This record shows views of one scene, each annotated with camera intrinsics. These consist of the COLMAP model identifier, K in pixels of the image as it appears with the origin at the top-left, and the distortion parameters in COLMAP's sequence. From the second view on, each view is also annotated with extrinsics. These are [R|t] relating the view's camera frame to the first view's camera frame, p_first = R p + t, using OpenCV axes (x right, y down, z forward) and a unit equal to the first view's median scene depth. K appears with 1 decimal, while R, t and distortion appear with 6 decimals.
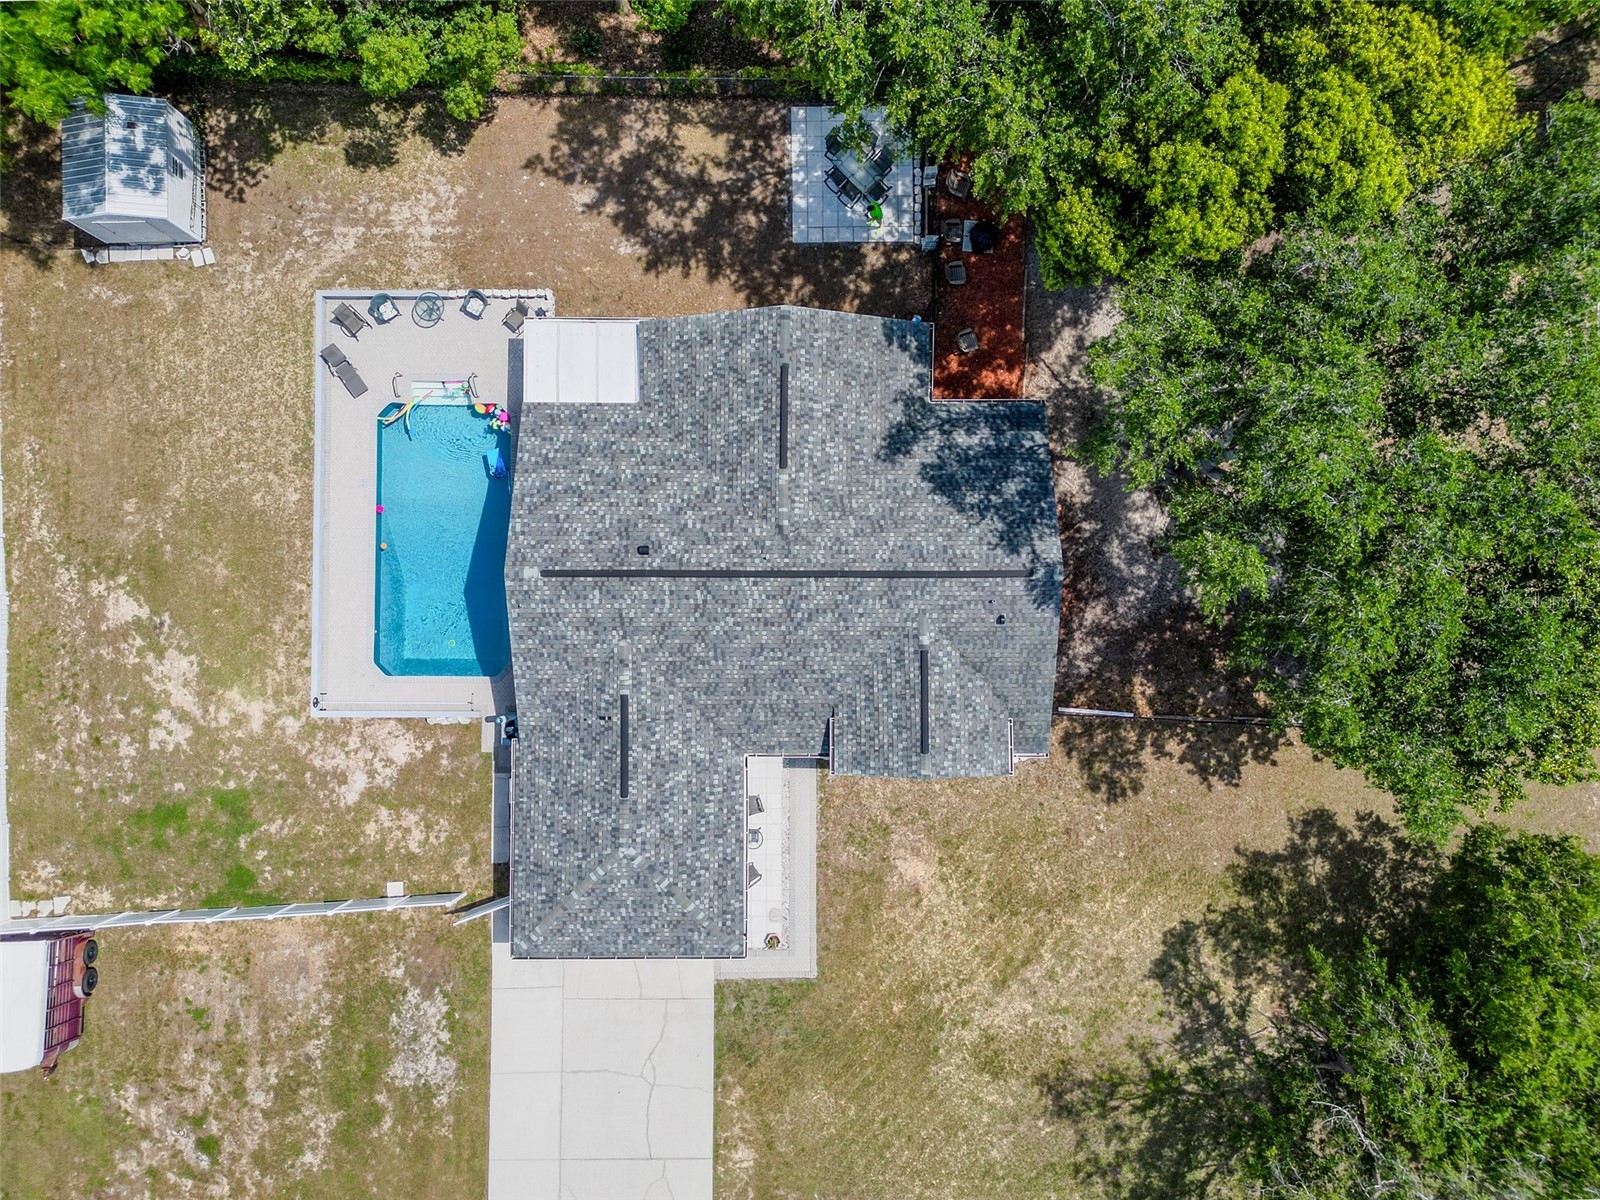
lens RADIAL K [[1161.4, 0, 803.0], [0, 1161.4, 607.3], [0, 0, 1]] dist [0.070488, -0.058588]
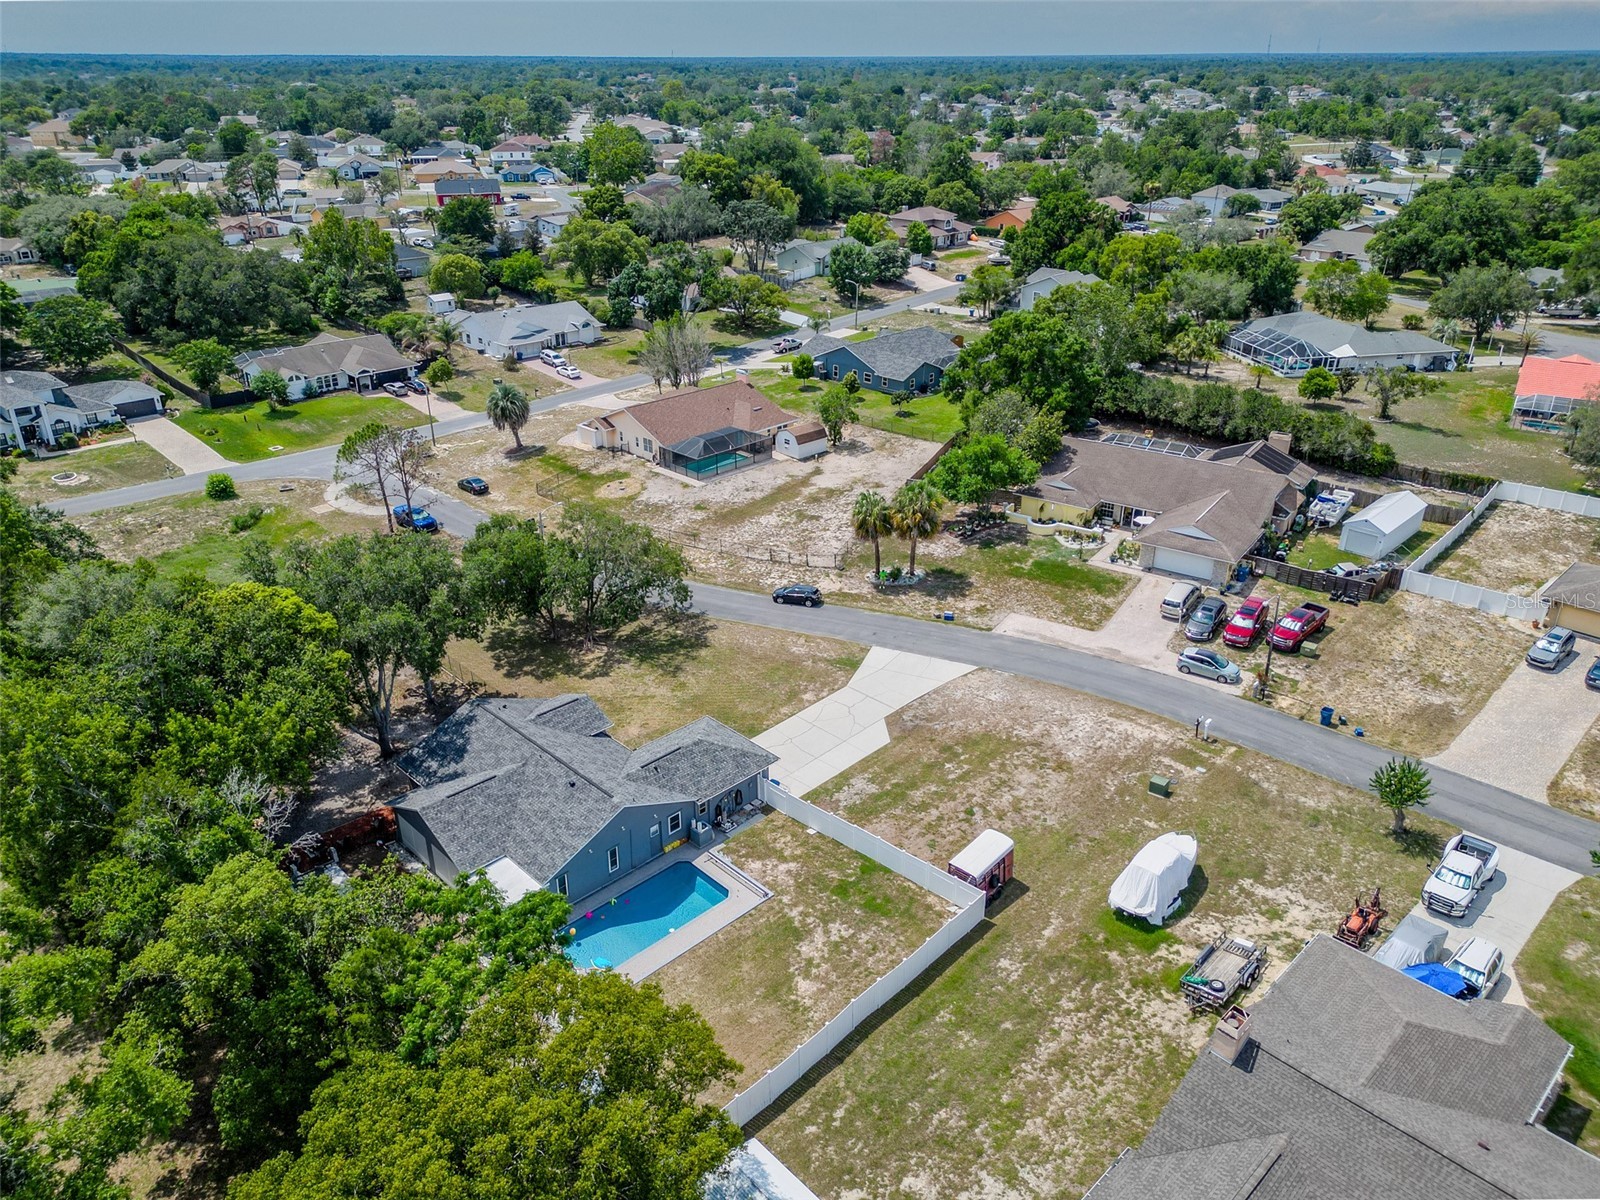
lens RADIAL K [[1127.4, 0, 795.7], [0, 1127.4, 603.6], [0, 0, 1]] dist [0.087035, -0.089479]
pose [[-0.698726, -0.312251, 0.643647, -1.365964], [0.715110, -0.279705, 0.640612, -0.817570], [-0.020001, 0.907890, 0.418731, -0.067063]]
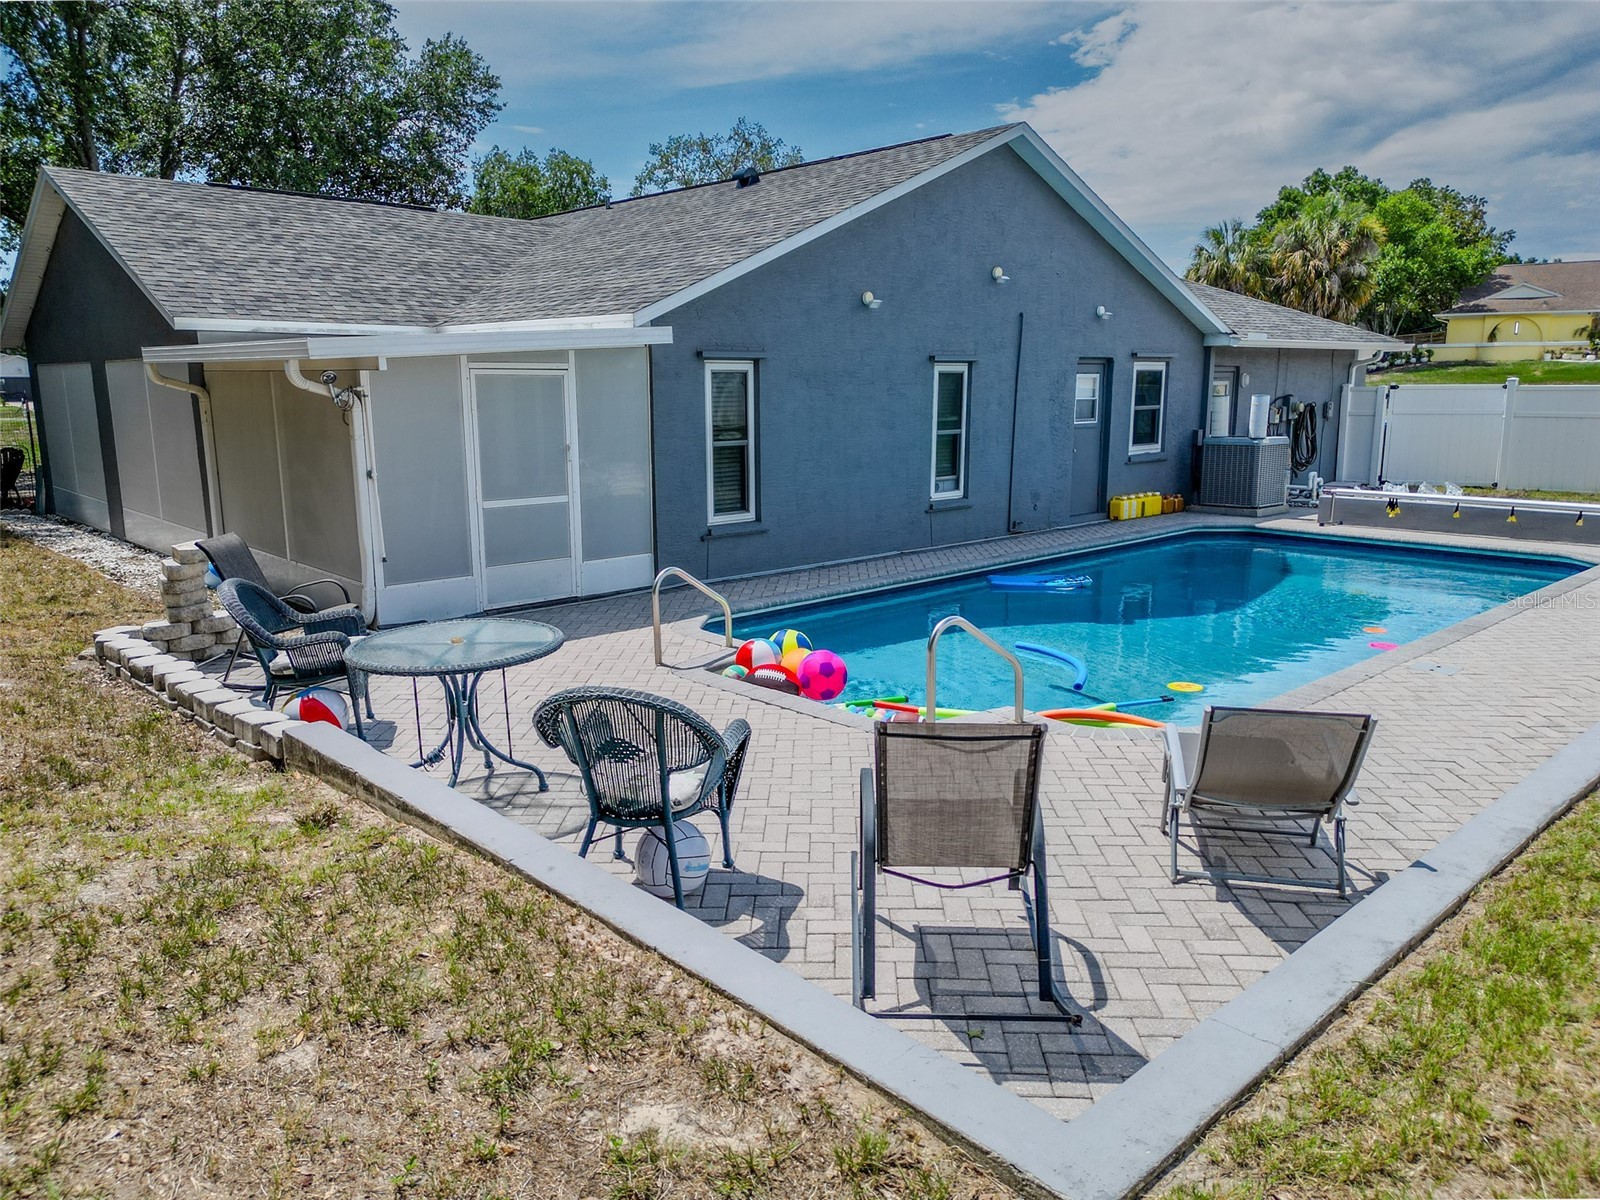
lens RADIAL K [[1126.4, 0, 800.0], [0, 1126.4, 600.0], [0, 0, 1]] dist [0.074246, -0.066733]
pose [[-0.683084, -0.140569, 0.716684, -0.447164], [0.730126, -0.107694, 0.674773, -0.321003], [-0.017669, 0.984196, 0.176197, 0.970454]]
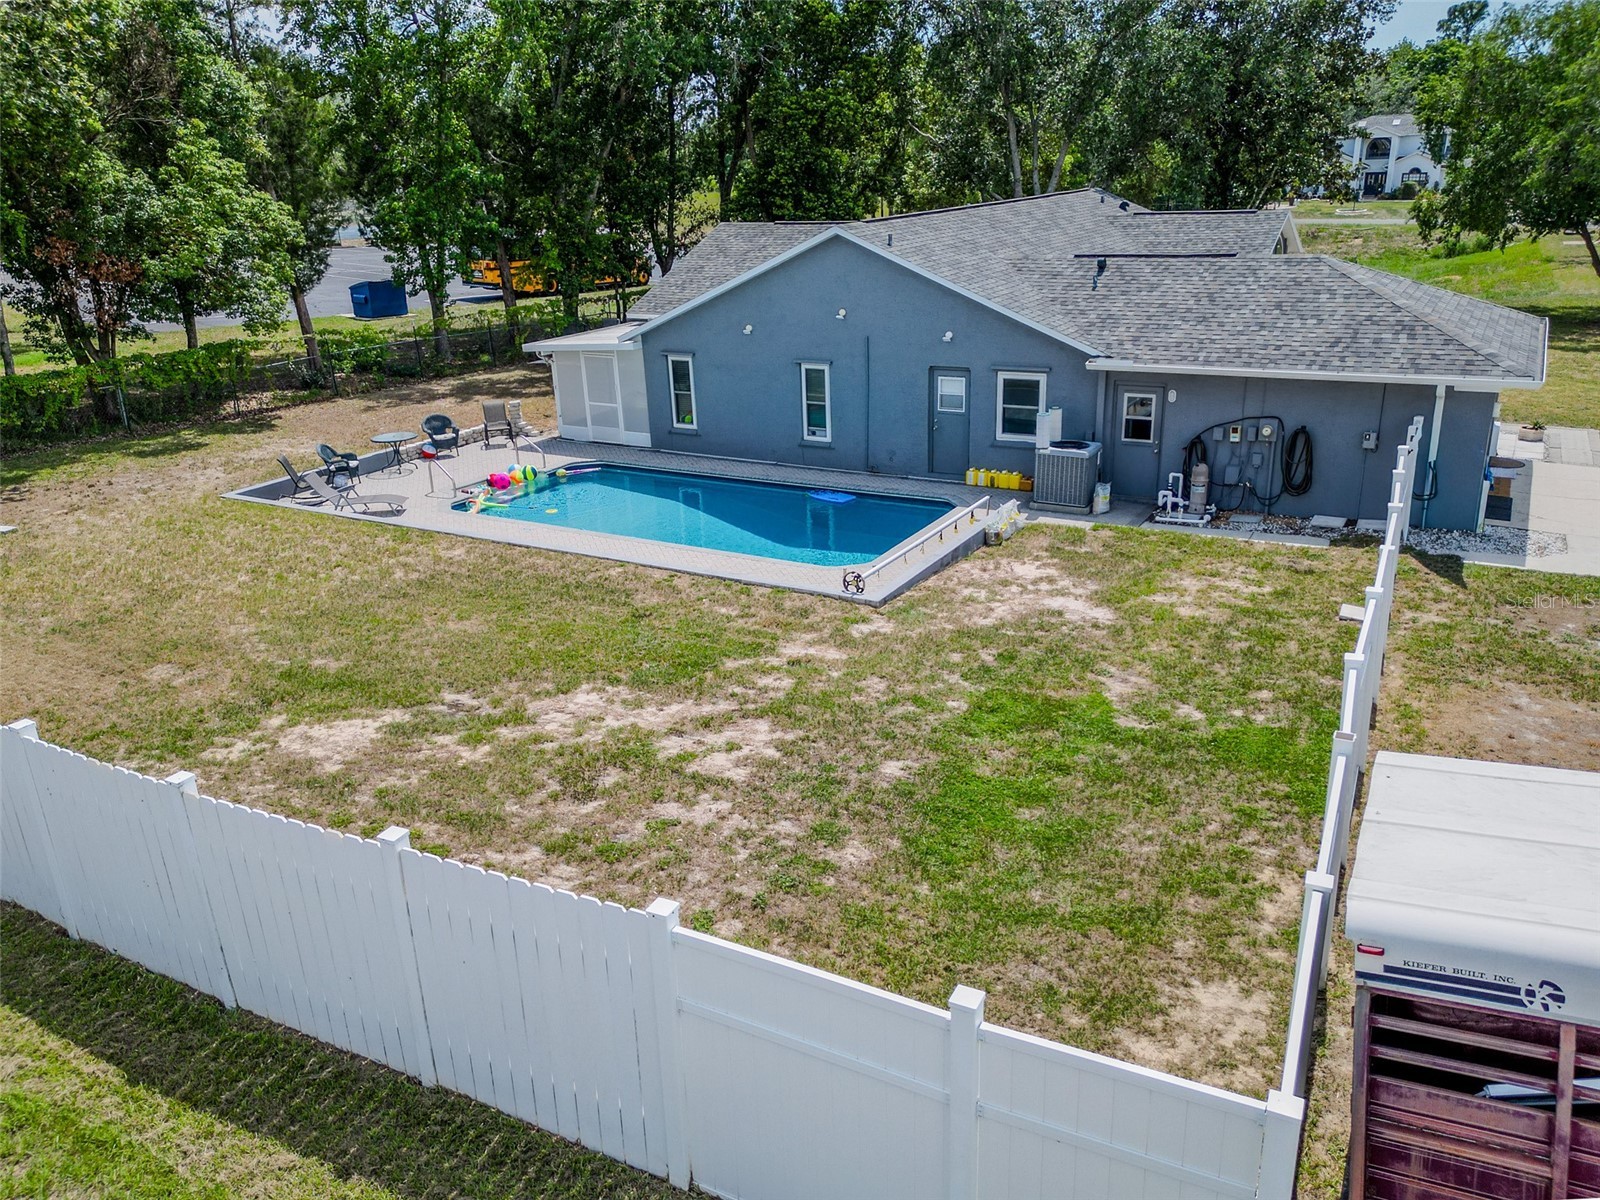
lens RADIAL K [[1161.4, 0, 803.0], [0, 1161.4, 607.3], [0, 0, 1]] dist [0.070488, -0.058588]
pose [[0.497659, -0.325900, 0.803819, -0.767760], [0.867236, 0.170490, -0.467798, 0.264359], [0.015412, 0.929905, 0.367478, 0.850917]]
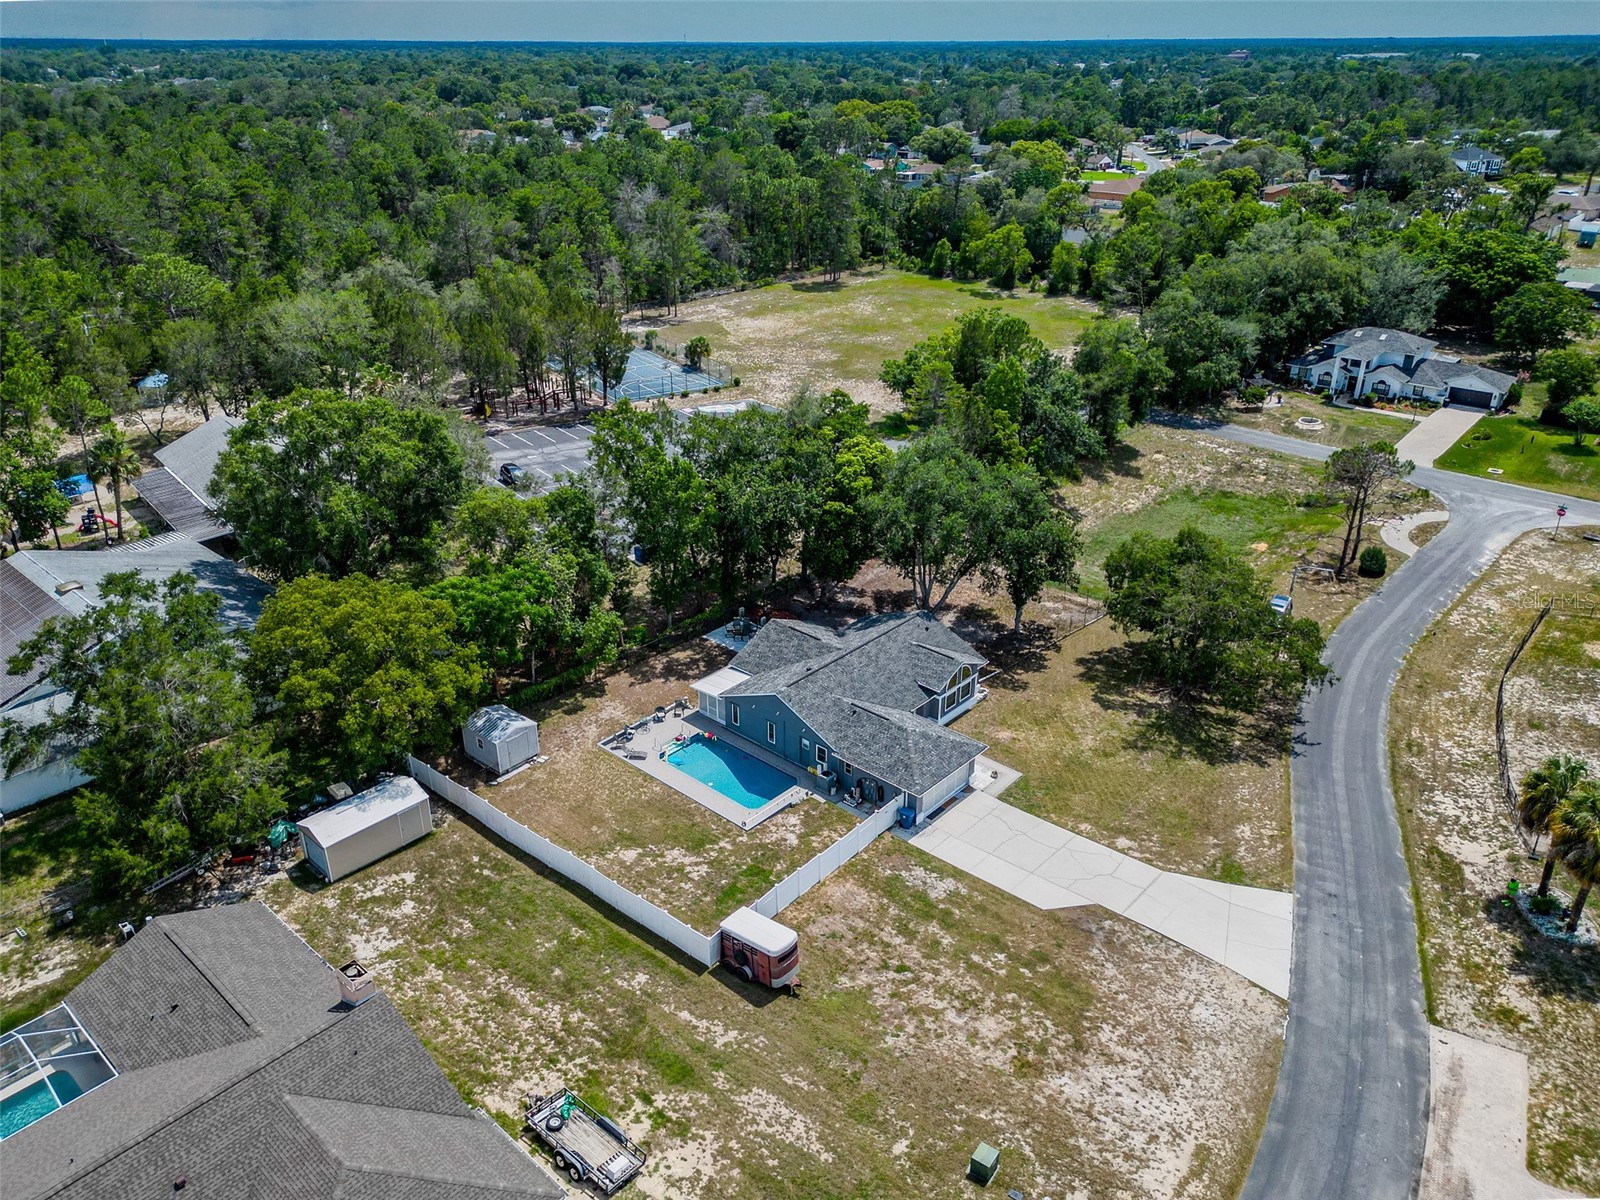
lens RADIAL K [[1151.0, 0, 800.0], [0, 1151.0, 600.0], [0, 0, 1]] dist [0.085498, -0.081863]
pose [[0.666924, -0.326404, 0.669830, -1.445920], [0.744936, 0.312338, -0.589504, 1.095902], [-0.016796, 0.892135, 0.451456, -0.124000]]
